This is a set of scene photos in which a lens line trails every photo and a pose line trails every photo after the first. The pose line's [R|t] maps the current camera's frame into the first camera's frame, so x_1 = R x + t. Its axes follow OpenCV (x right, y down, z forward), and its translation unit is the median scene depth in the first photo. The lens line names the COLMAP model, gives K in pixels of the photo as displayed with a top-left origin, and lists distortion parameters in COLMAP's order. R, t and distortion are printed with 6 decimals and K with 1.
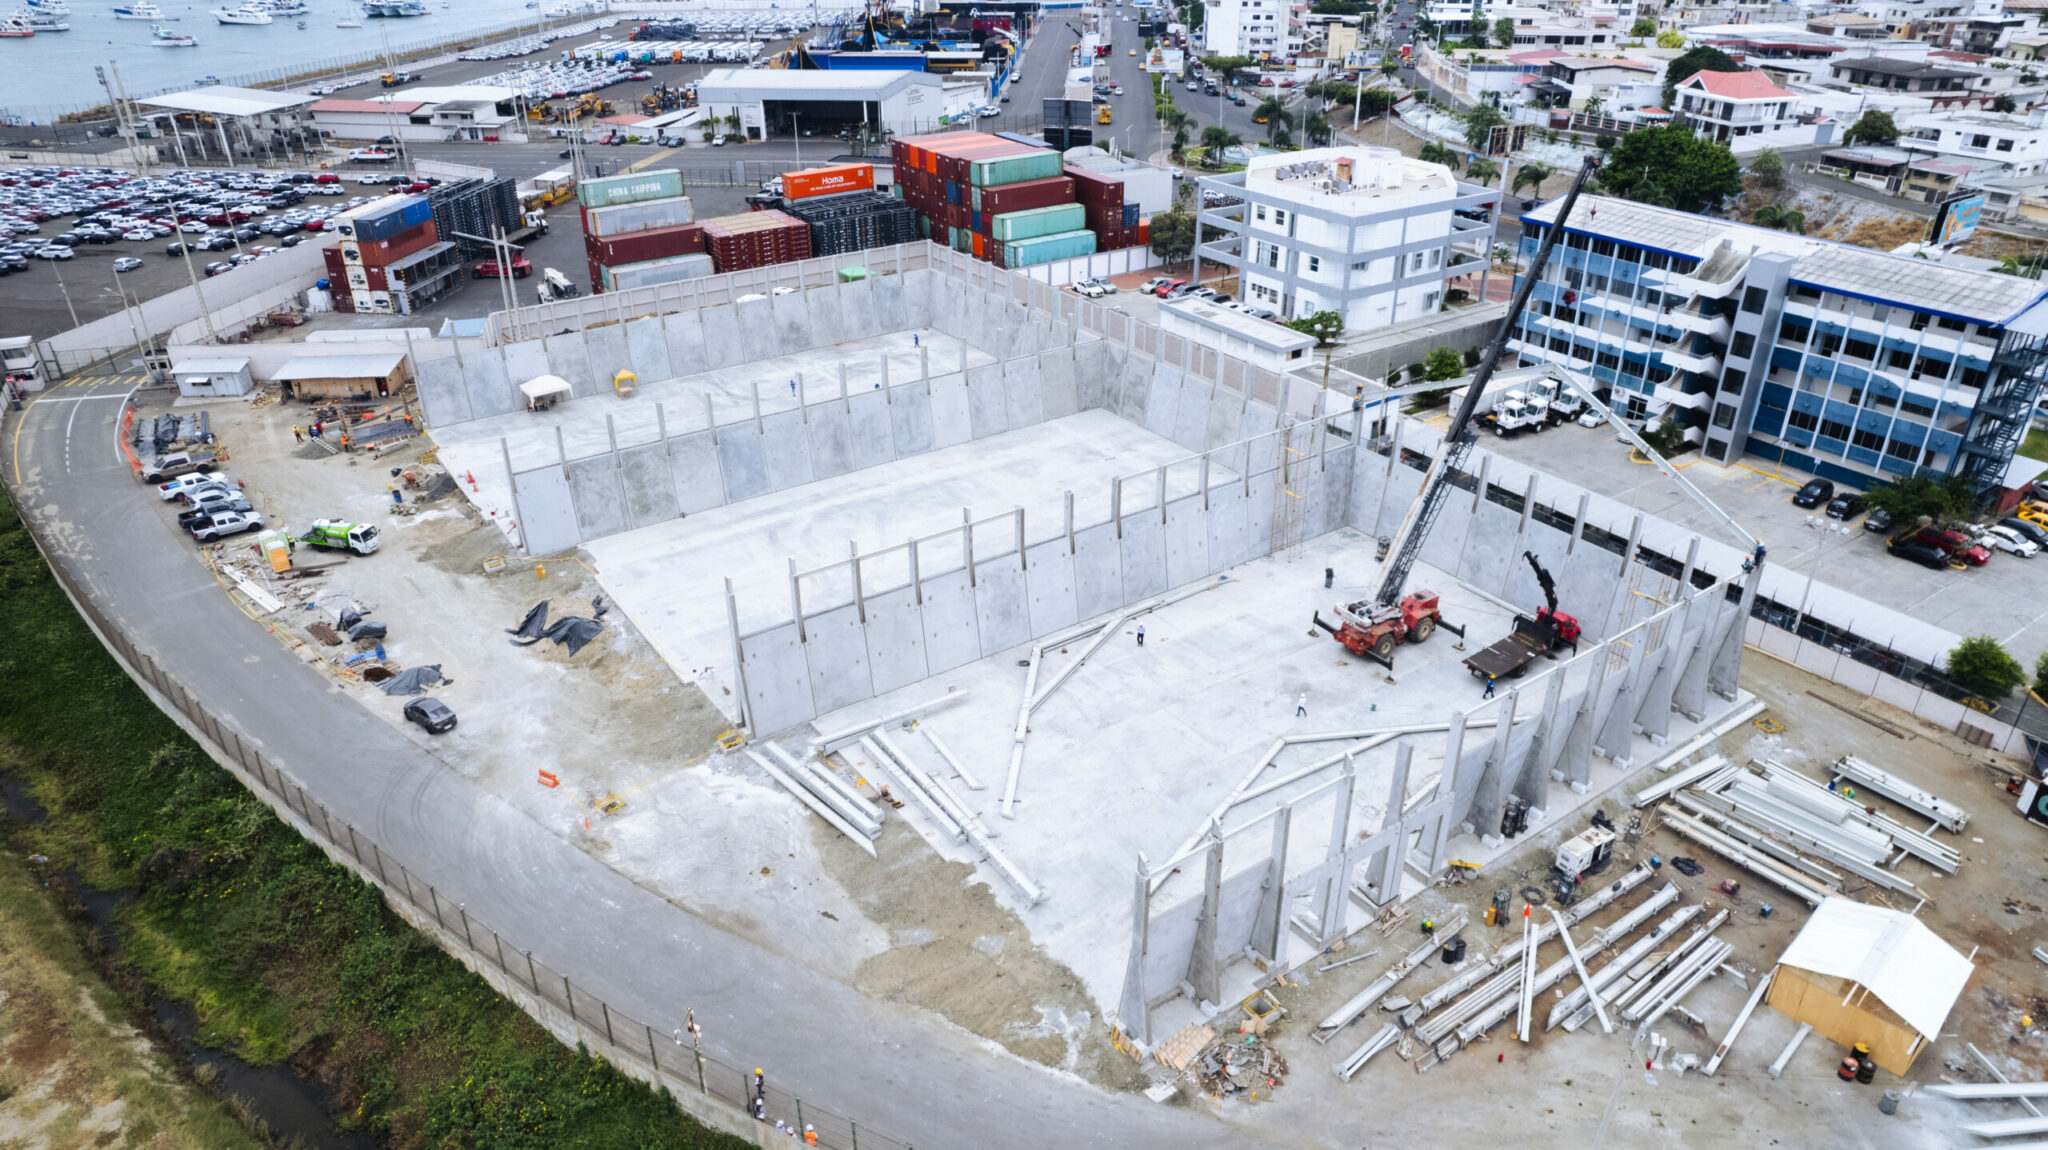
lens RADIAL K [[1310.3, 0, 1034.3], [0, 1310.3, 576.8], [0, 0, 1]] dist [-0.075068, 0.066009]
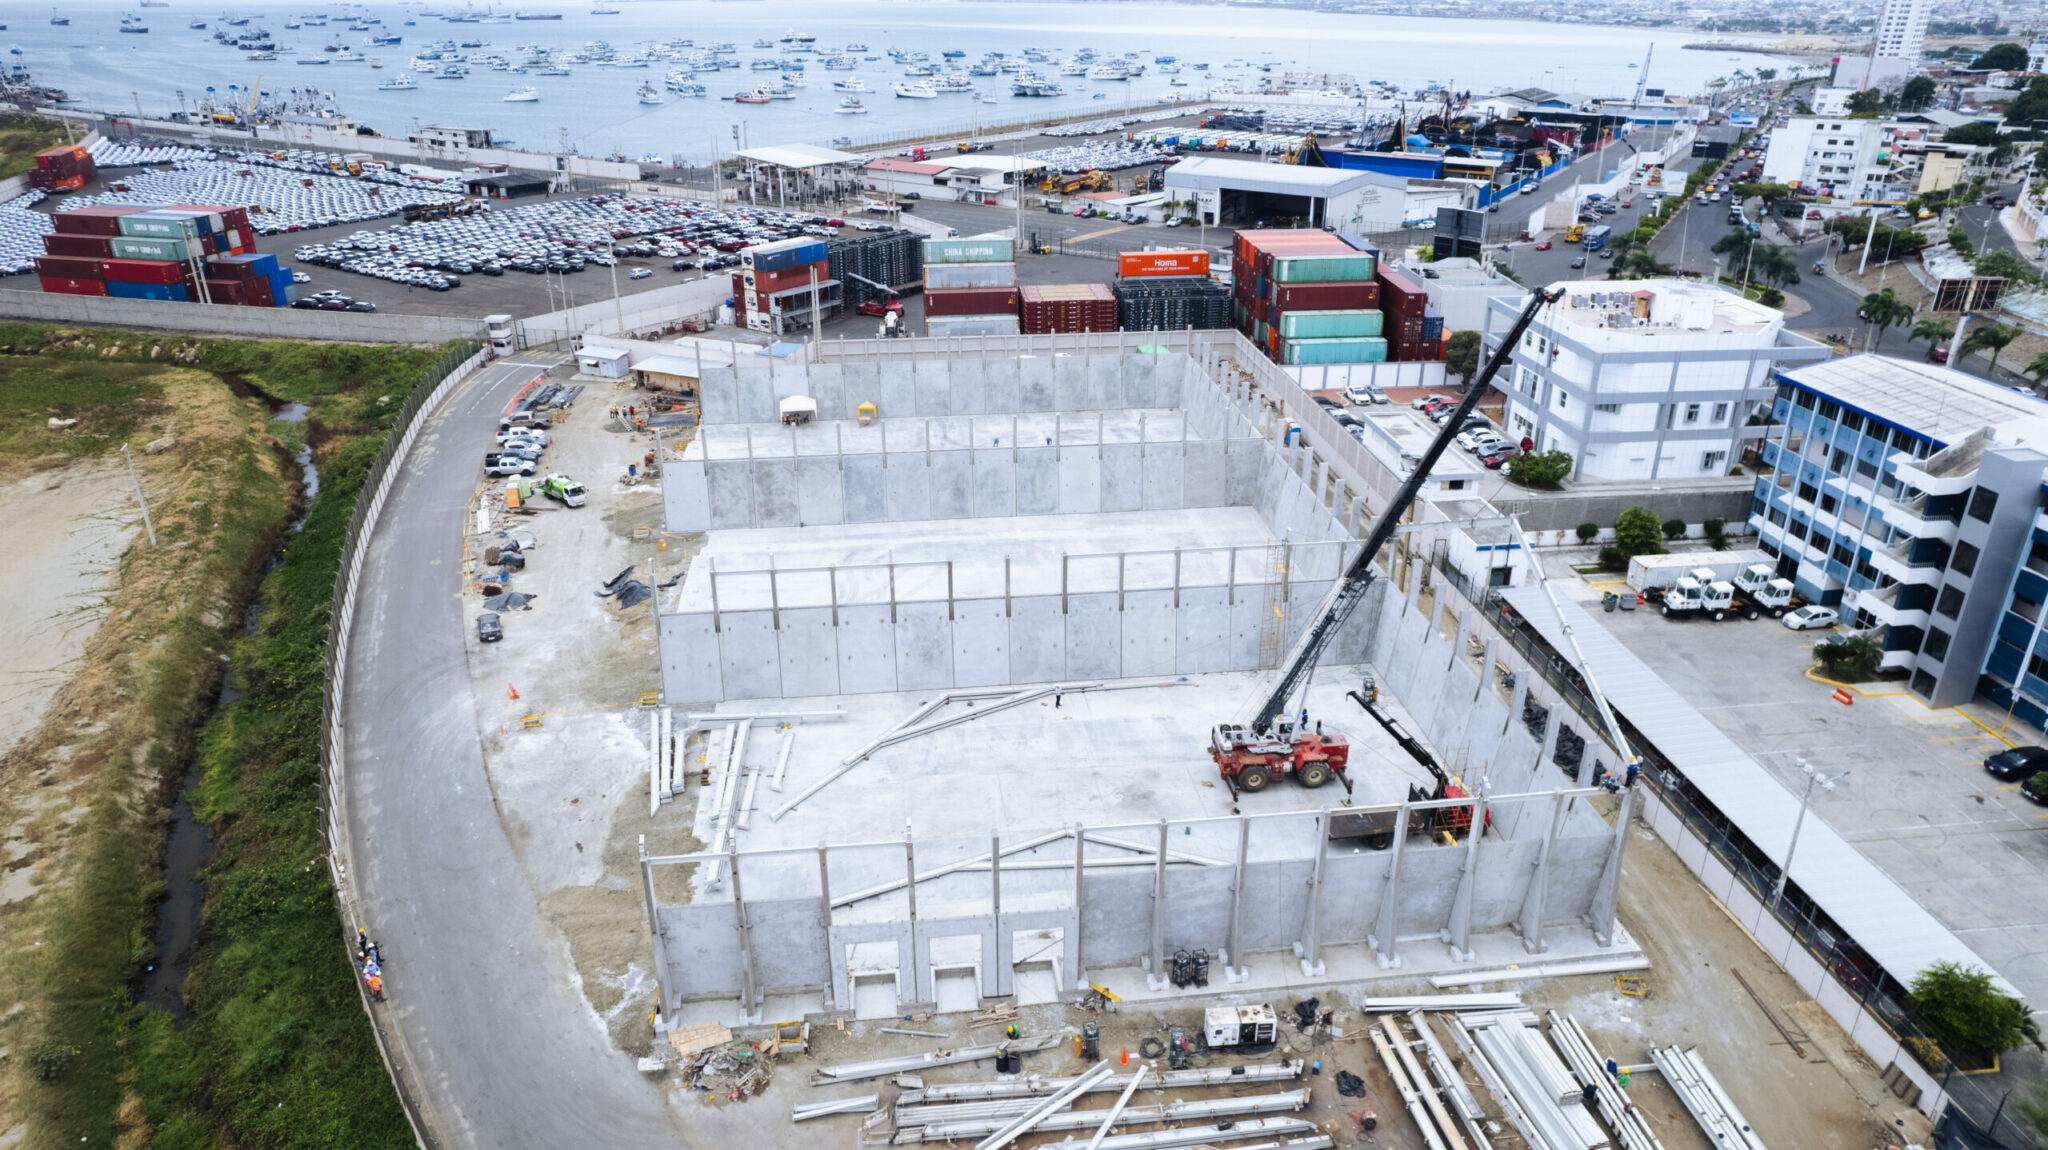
lens RADIAL K [[1310.3, 0, 1034.3], [0, 1310.3, 576.8], [0, 0, 1]] dist [-0.075068, 0.066009]
pose [[0.882071, 0.195936, -0.428438, 0.331113], [-0.223594, 0.974572, -0.014638, -0.025694], [0.414676, 0.108708, 0.903452, 0.045248]]
